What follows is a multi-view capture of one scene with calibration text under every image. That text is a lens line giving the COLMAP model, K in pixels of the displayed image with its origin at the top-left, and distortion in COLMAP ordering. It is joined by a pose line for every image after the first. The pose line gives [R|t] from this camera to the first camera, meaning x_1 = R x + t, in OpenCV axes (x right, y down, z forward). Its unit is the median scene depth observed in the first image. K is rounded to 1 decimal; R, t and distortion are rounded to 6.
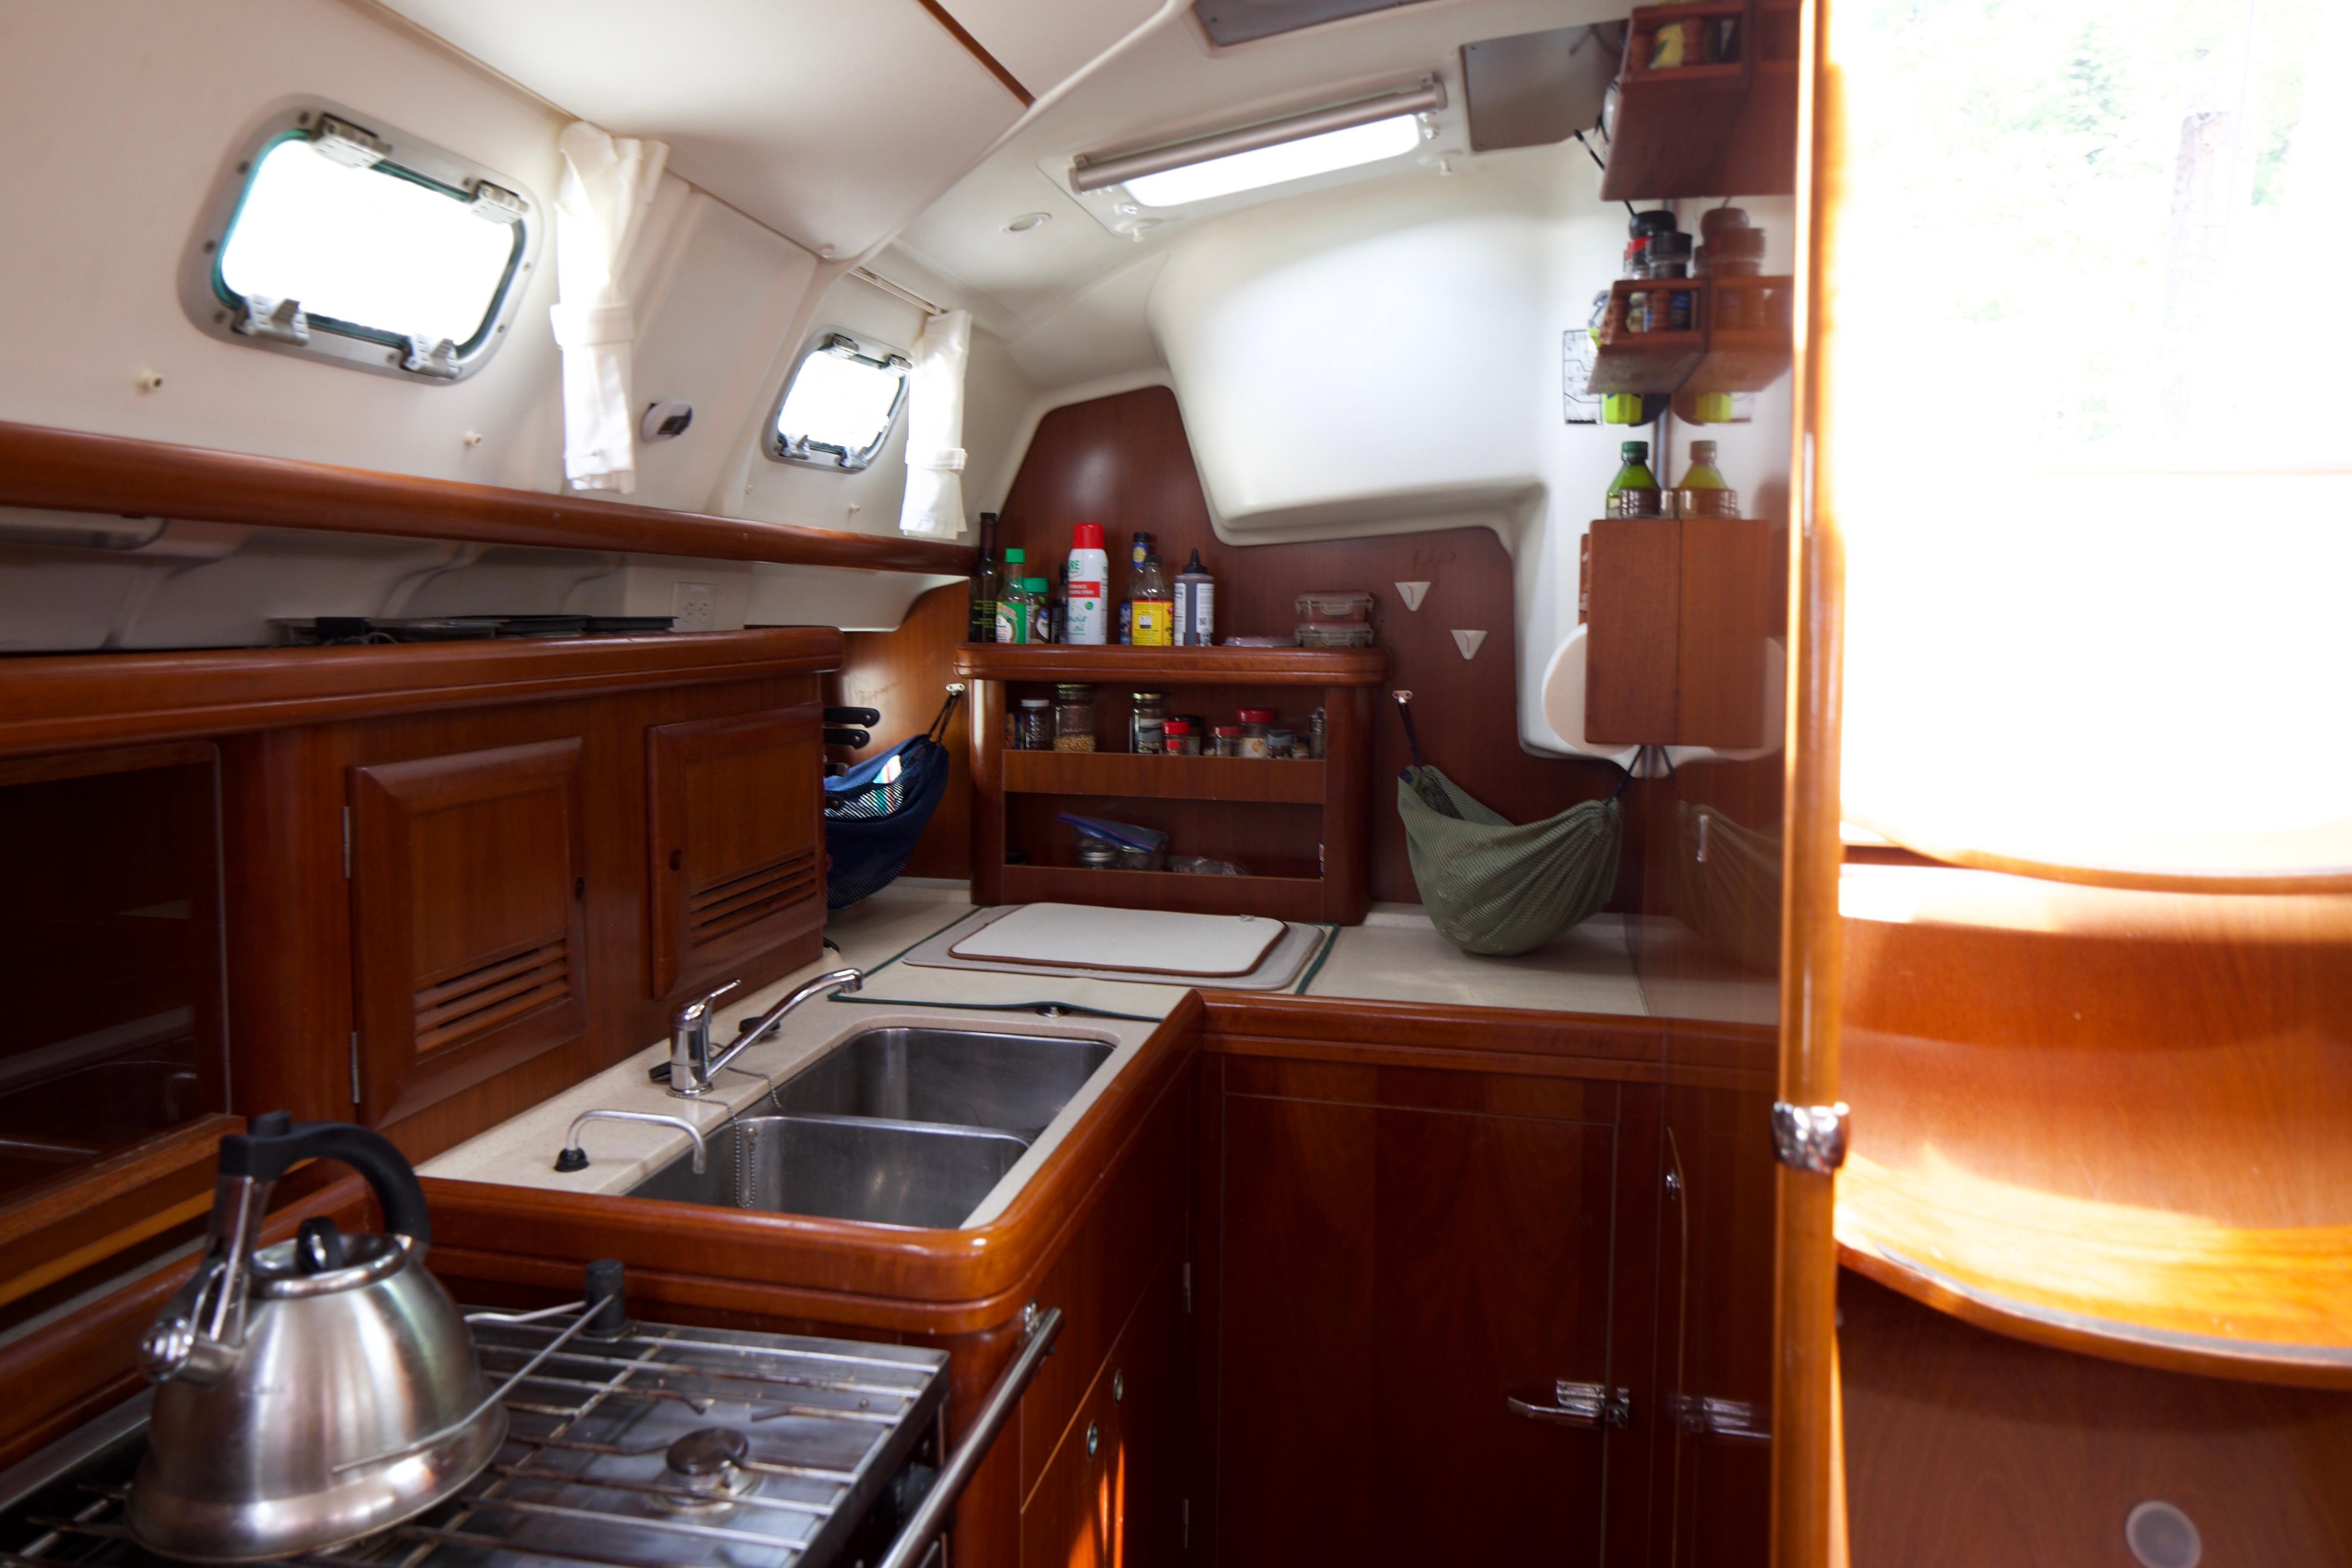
lens RADIAL K [[1594.4, 0, 1153.6], [0, 1594.4, 693.8], [0, 0, 1]] dist [-0.012737, 0.003454]
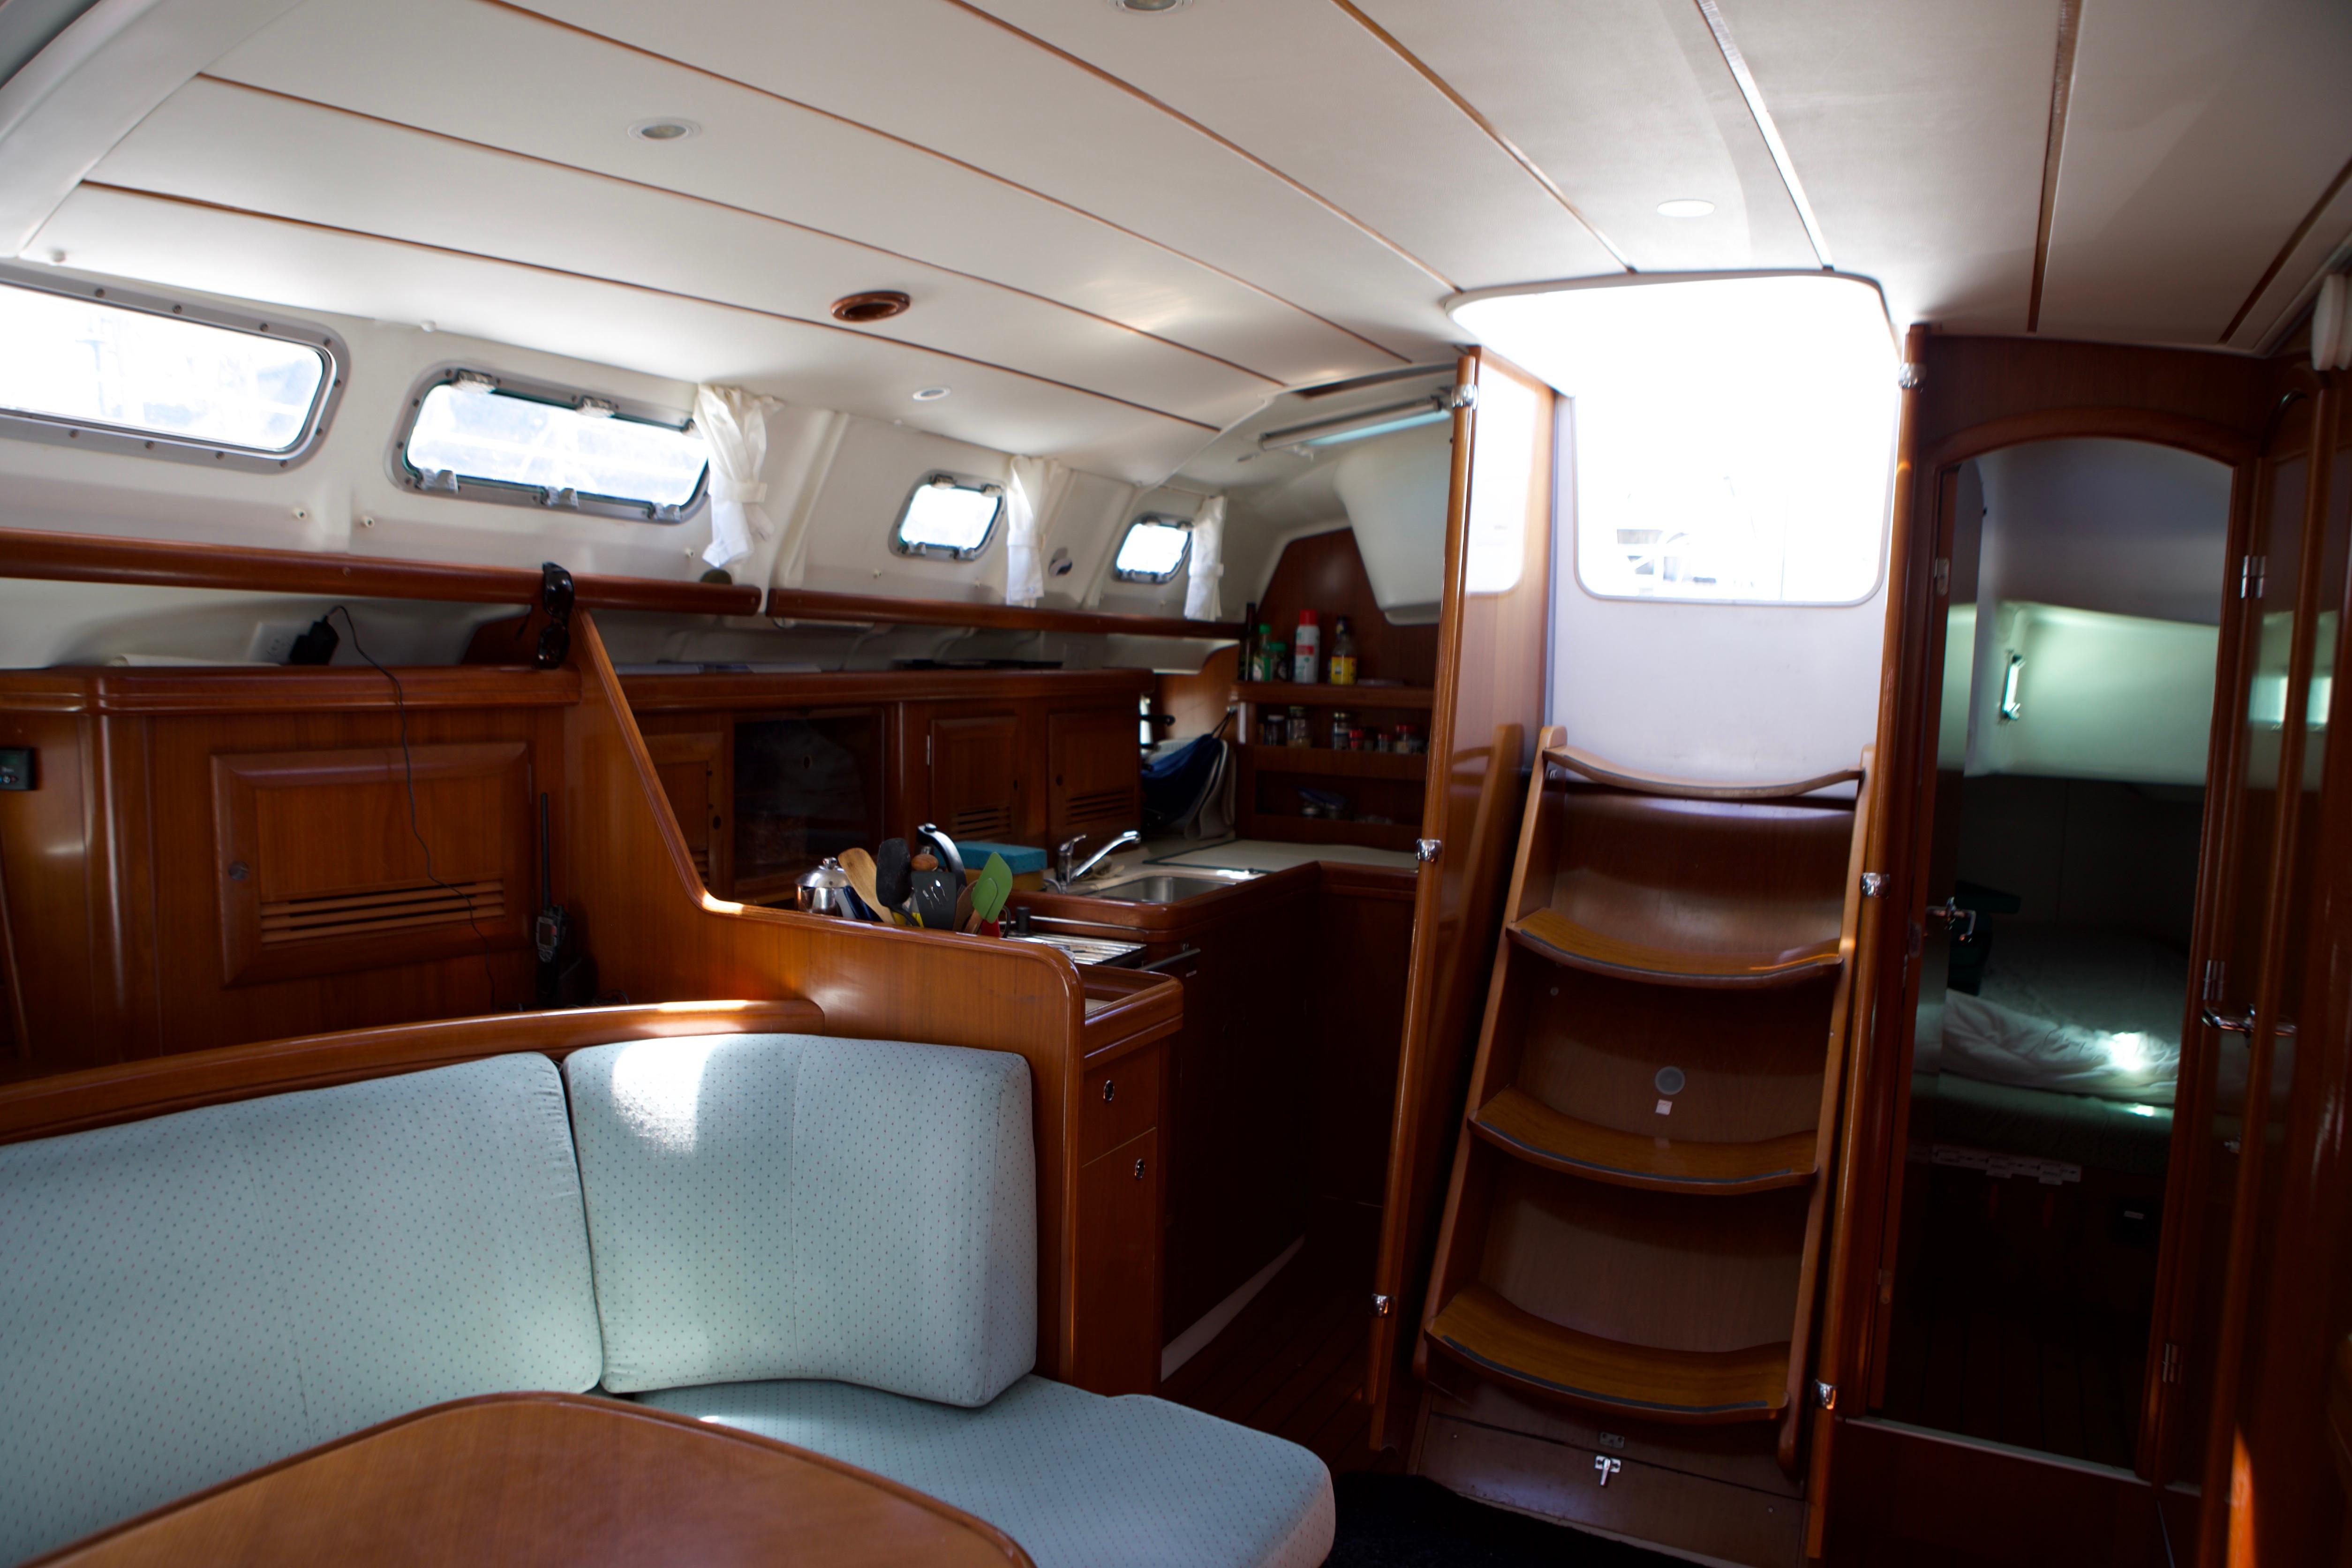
lens RADIAL K [[1606.2, 0, 1167.1], [0, 1606.2, 813.5], [0, 0, 1]] dist [-0.101678, 0.070294]
pose [[0.969146, 0.039081, -0.243371, 0.251255], [-0.029141, 0.998593, 0.044313, 0.038367], [0.244760, -0.035854, 0.968920, -0.721018]]
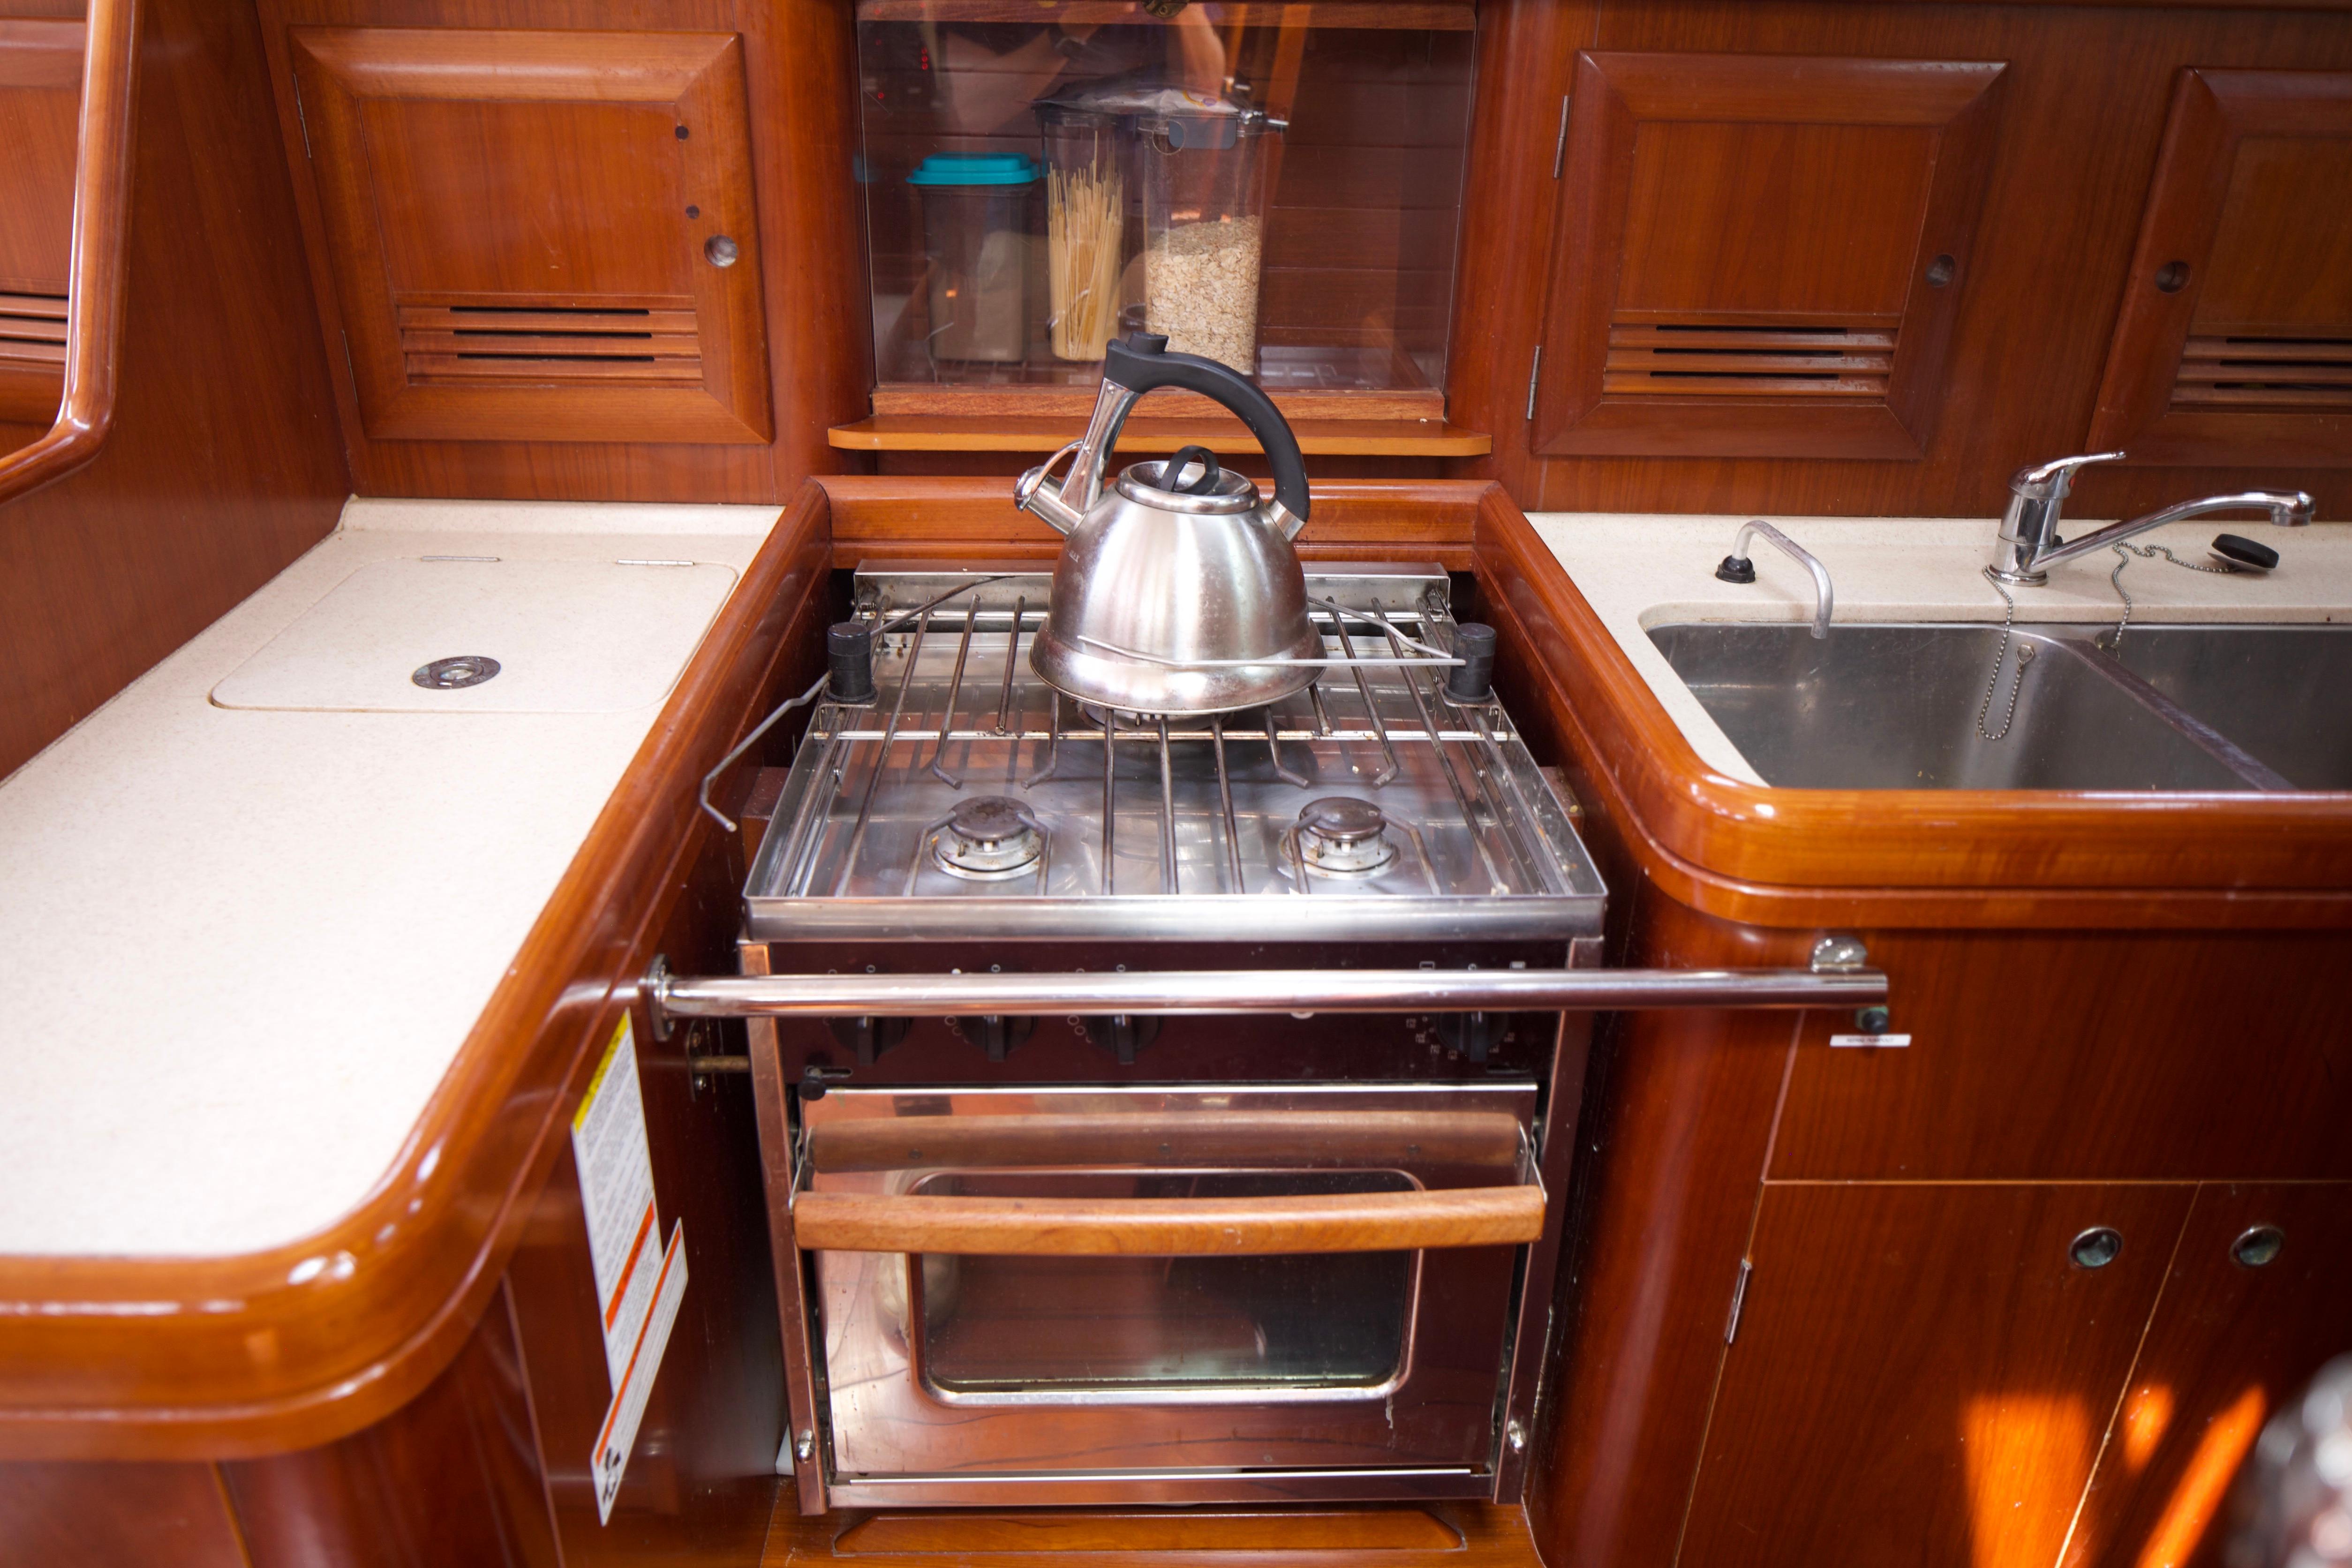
lens RADIAL K [[1624.3, 0, 1169.0], [0, 1624.3, 697.0], [0, 0, 1]] dist [0.001701, -0.002366]
pose [[0.254915, 0.400224, -0.880249, 0.215069], [-0.080990, 0.915962, 0.393007, 0.021221], [0.963566, -0.028892, 0.265907, 0.281189]]
